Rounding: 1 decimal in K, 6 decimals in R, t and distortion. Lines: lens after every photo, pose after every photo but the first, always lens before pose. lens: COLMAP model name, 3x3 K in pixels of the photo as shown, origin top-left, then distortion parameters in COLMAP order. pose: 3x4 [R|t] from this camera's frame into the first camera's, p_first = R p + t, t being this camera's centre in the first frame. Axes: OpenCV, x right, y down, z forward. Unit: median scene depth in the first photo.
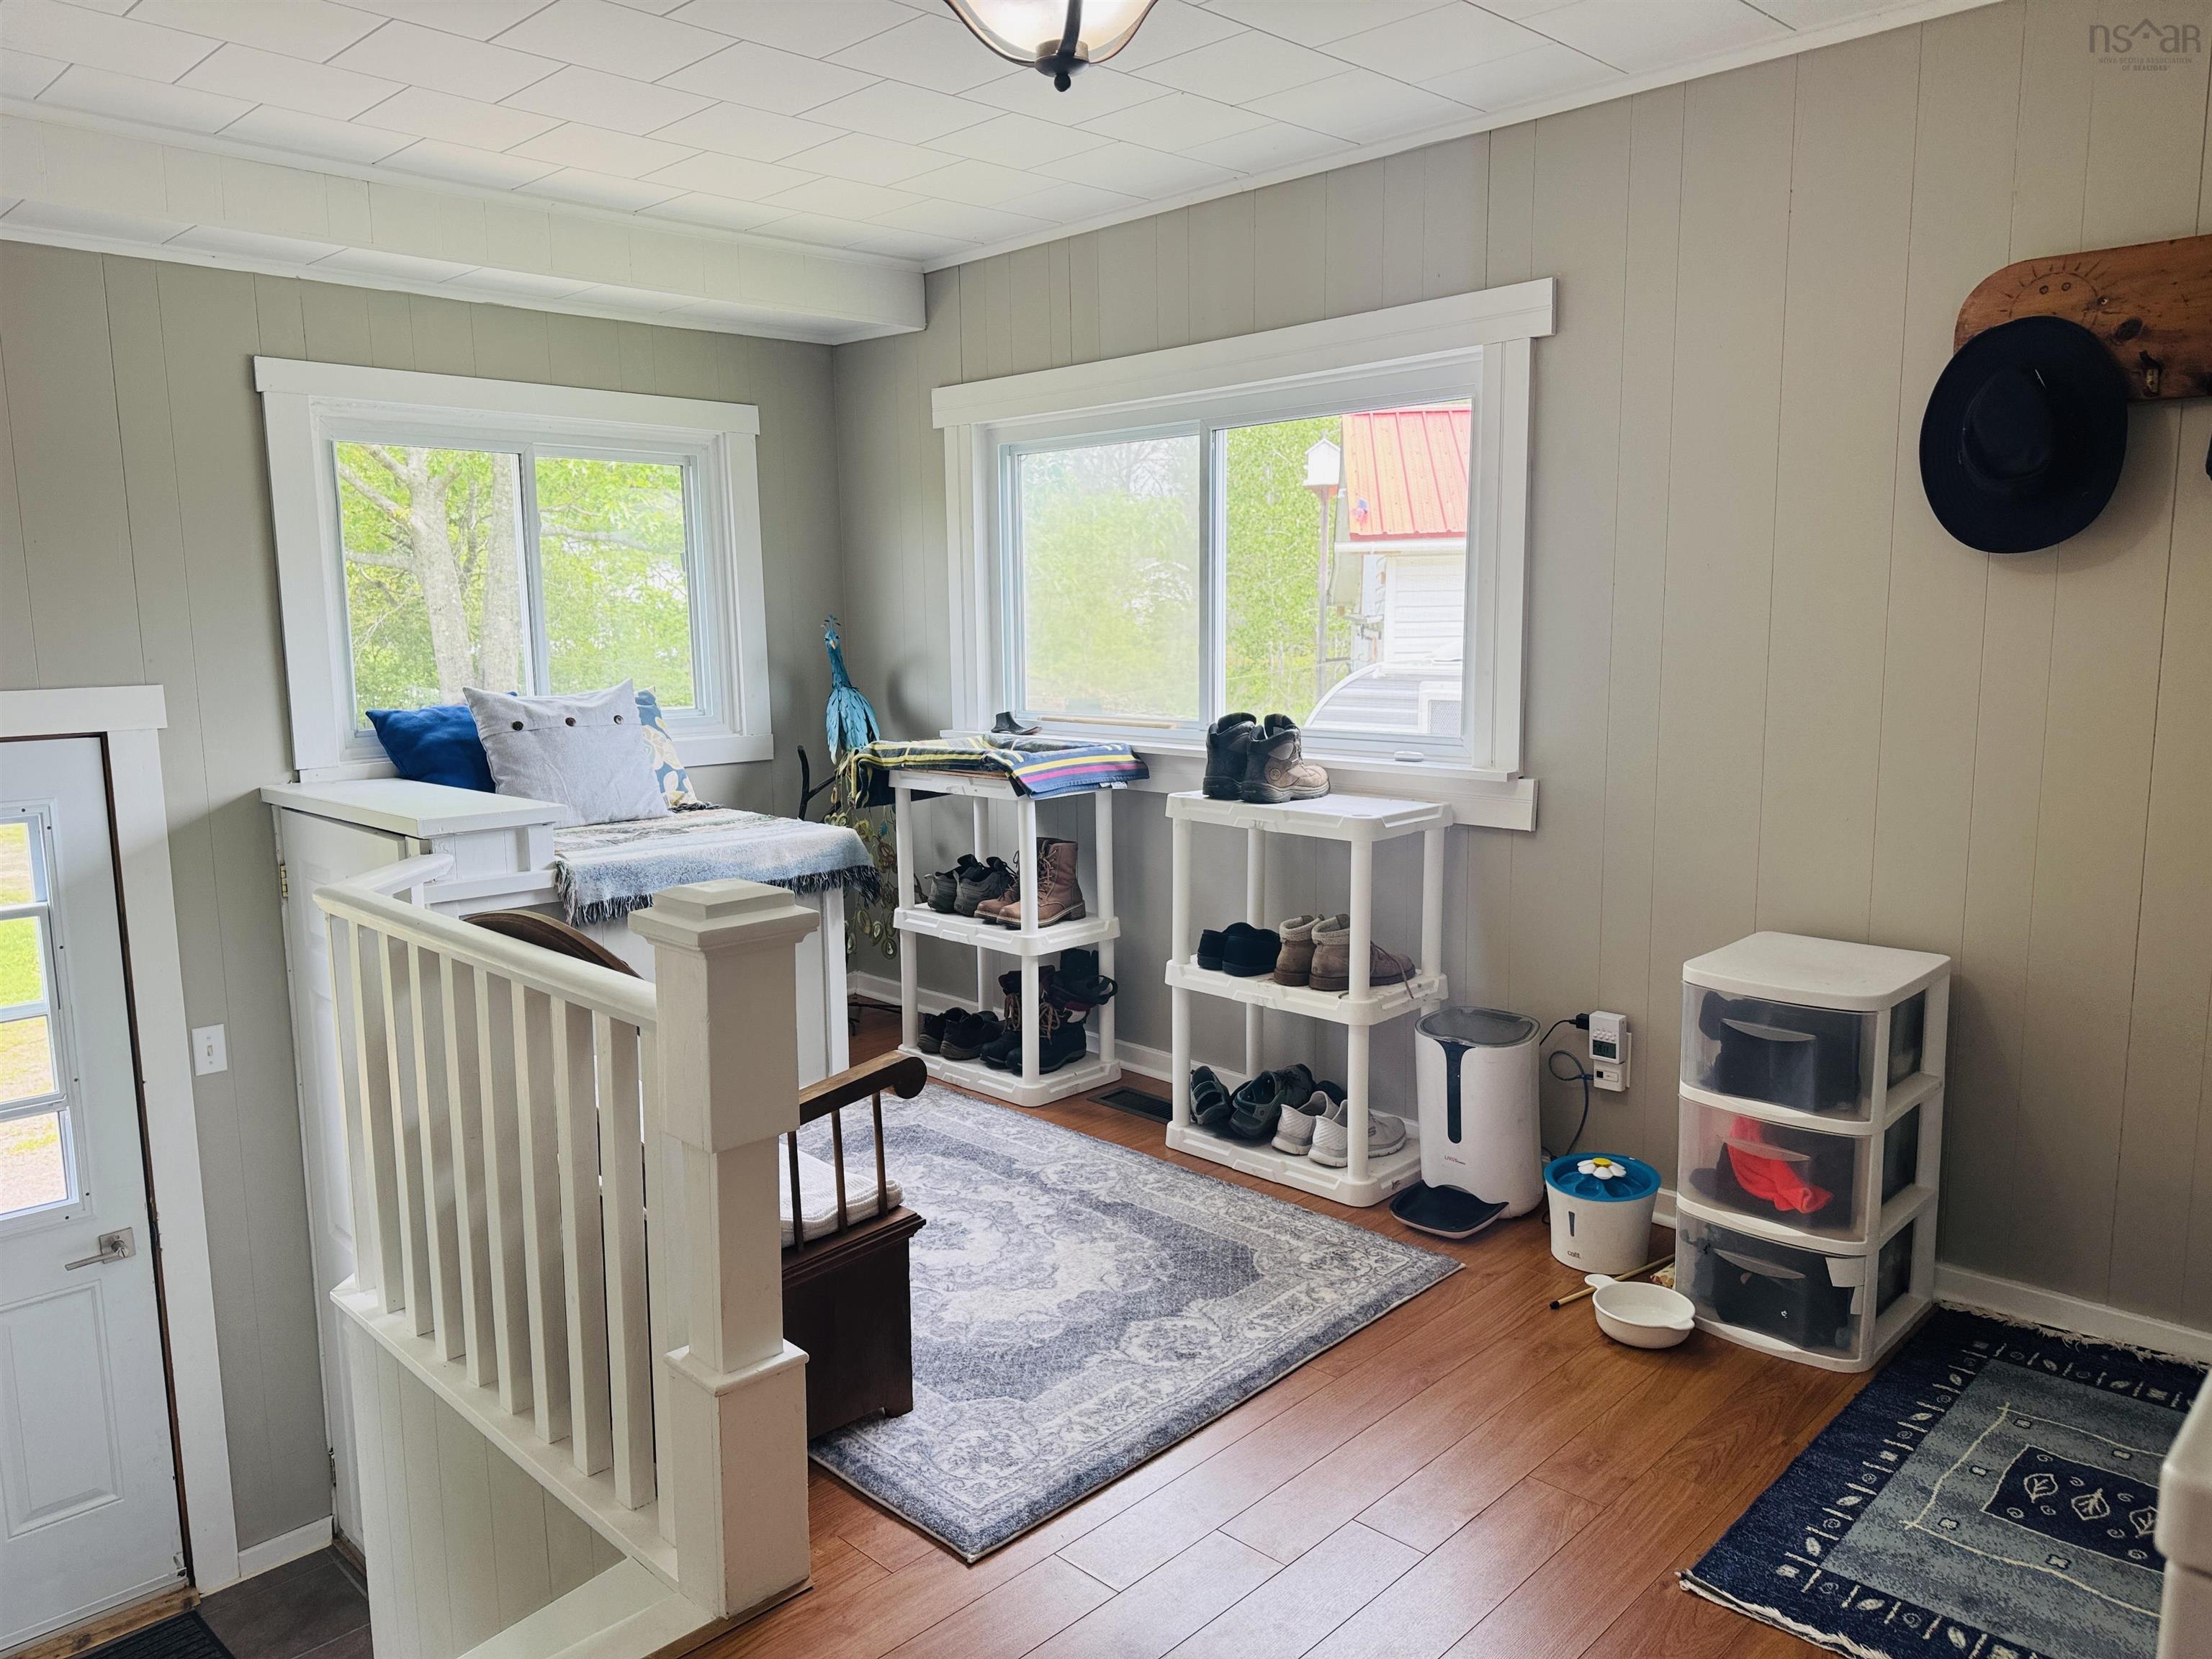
lens RADIAL K [[1556.6, 0, 1102.5], [0, 1556.6, 832.5], [0, 0, 1]] dist [0.022205, -0.018770]
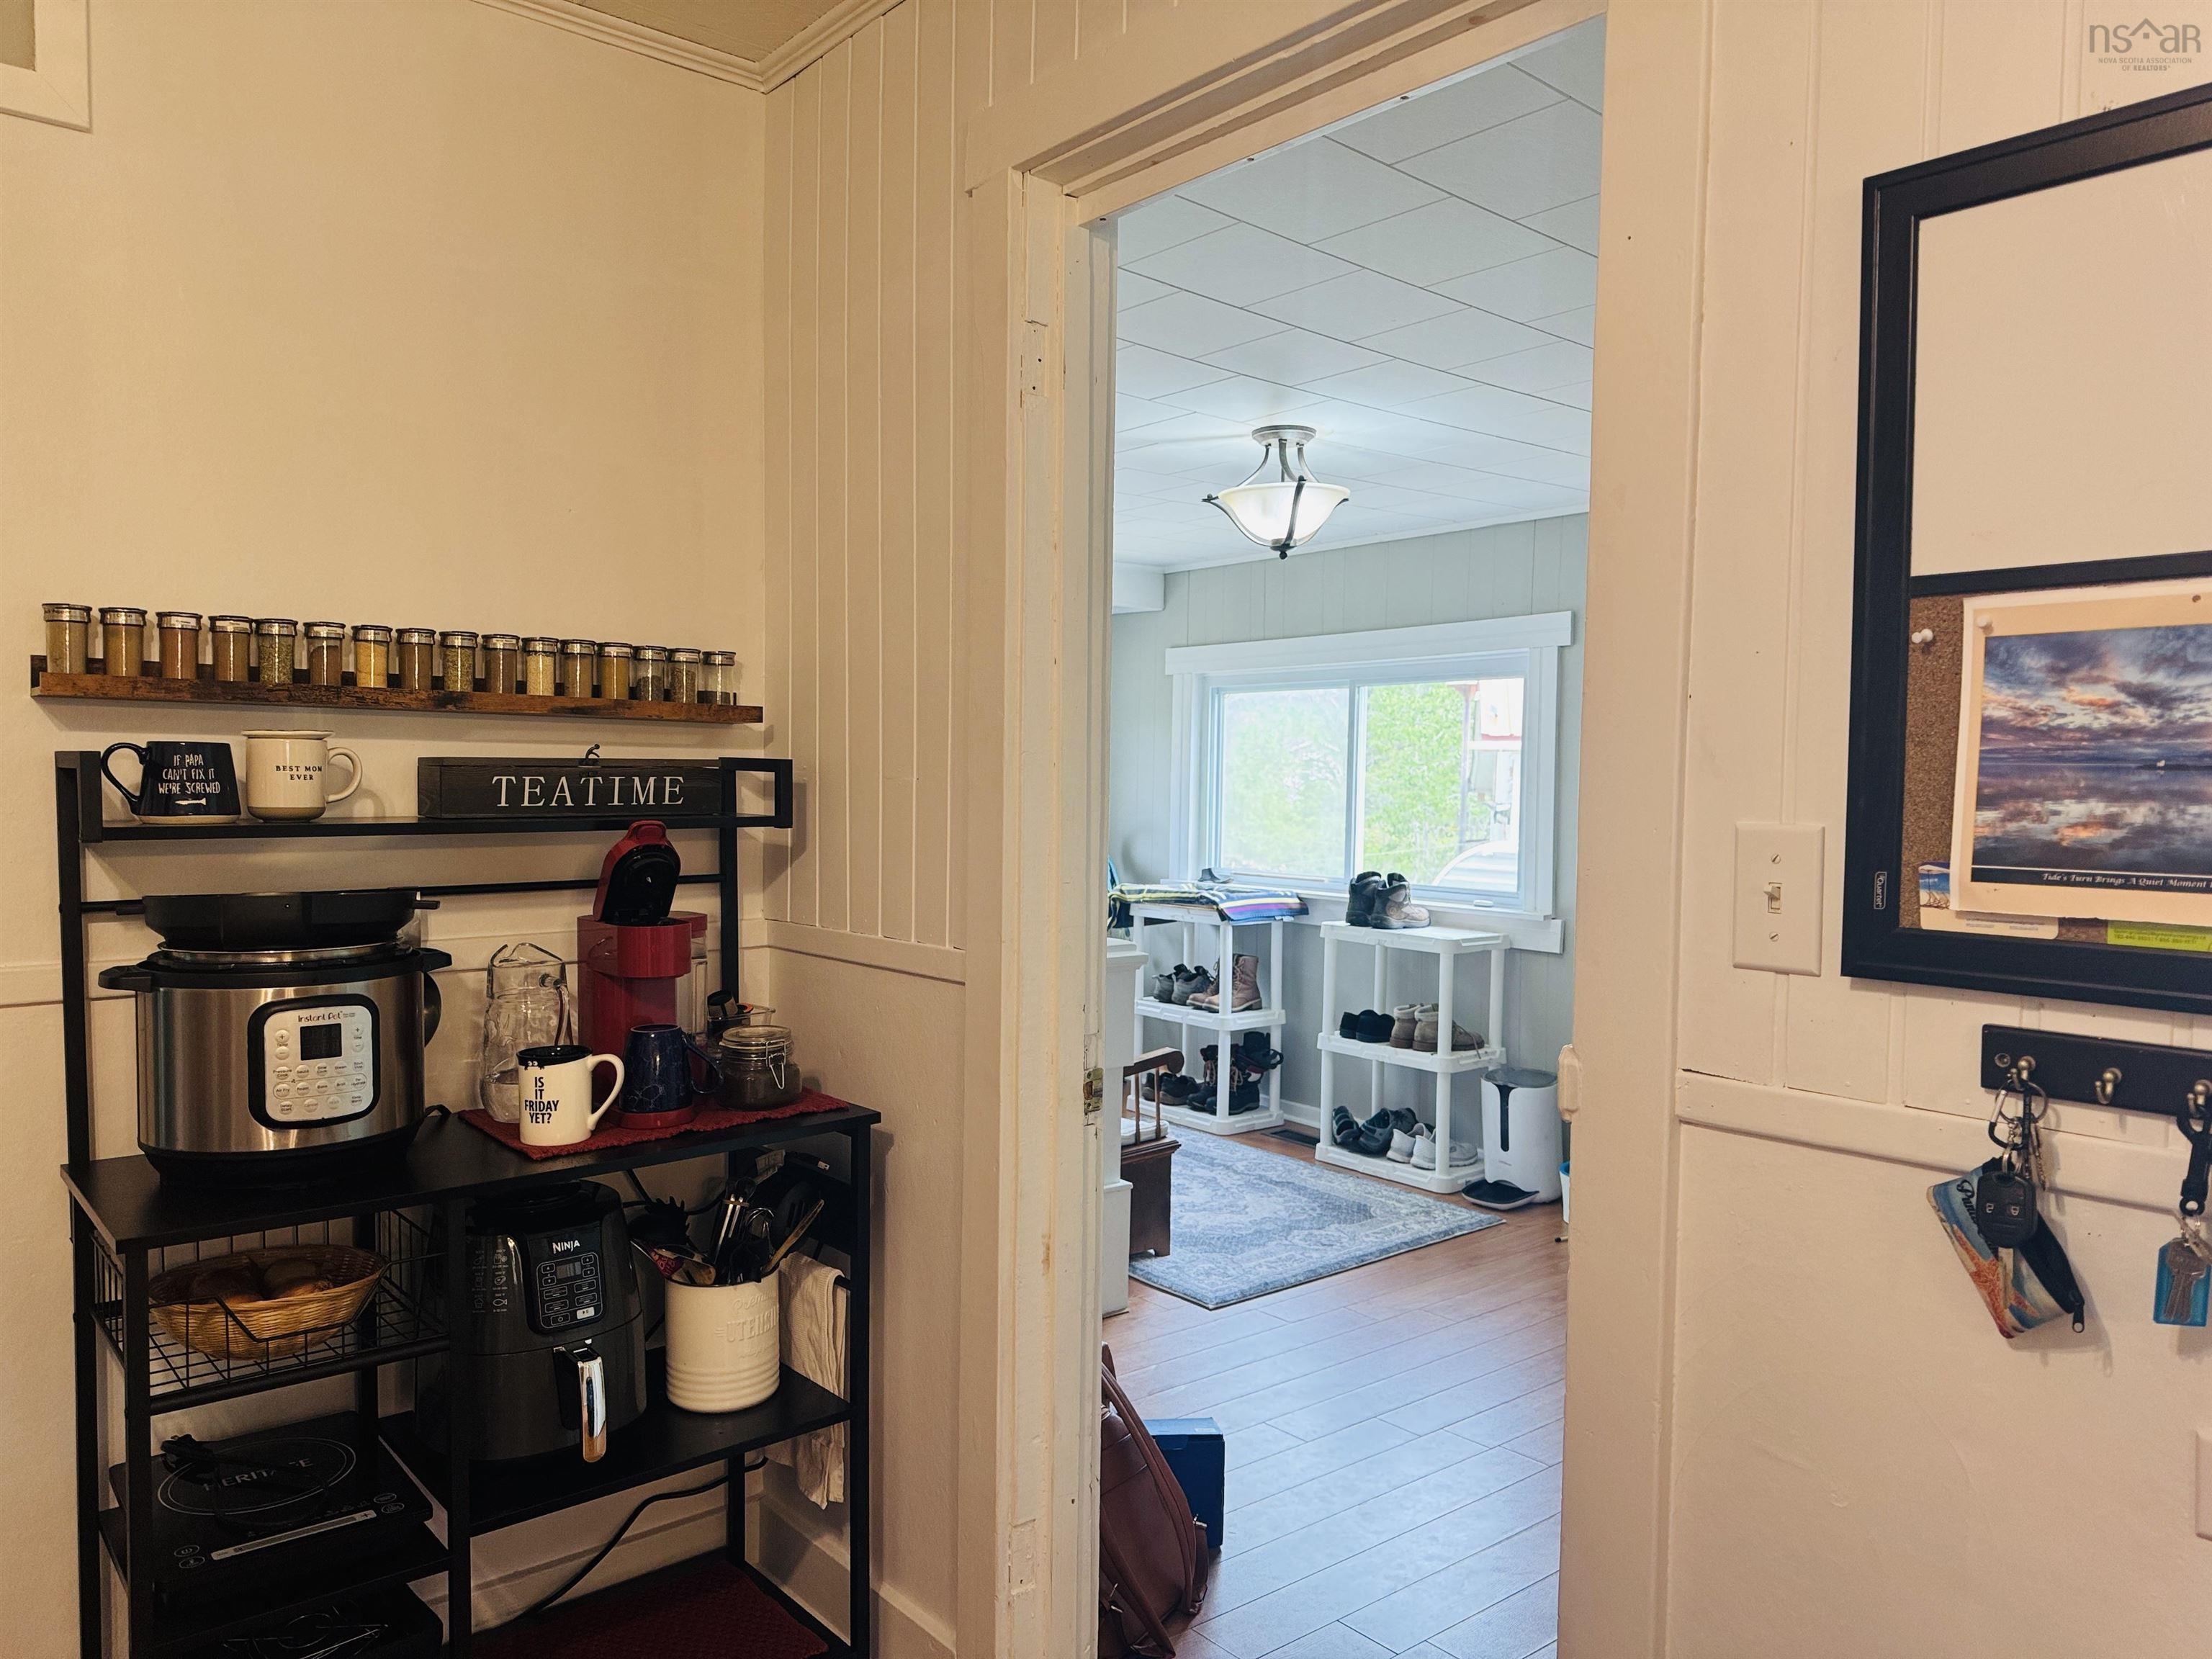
lens RADIAL K [[1556.6, 0, 1063.2], [0, 1556.6, 797.7], [0, 0, 1]] dist [0.022205, -0.018770]
pose [[0.992364, 0.030827, -0.119429, -0.033691], [-0.046232, 0.990638, -0.128445, 0.065719], [0.114351, 0.132985, 0.984499, -0.588171]]
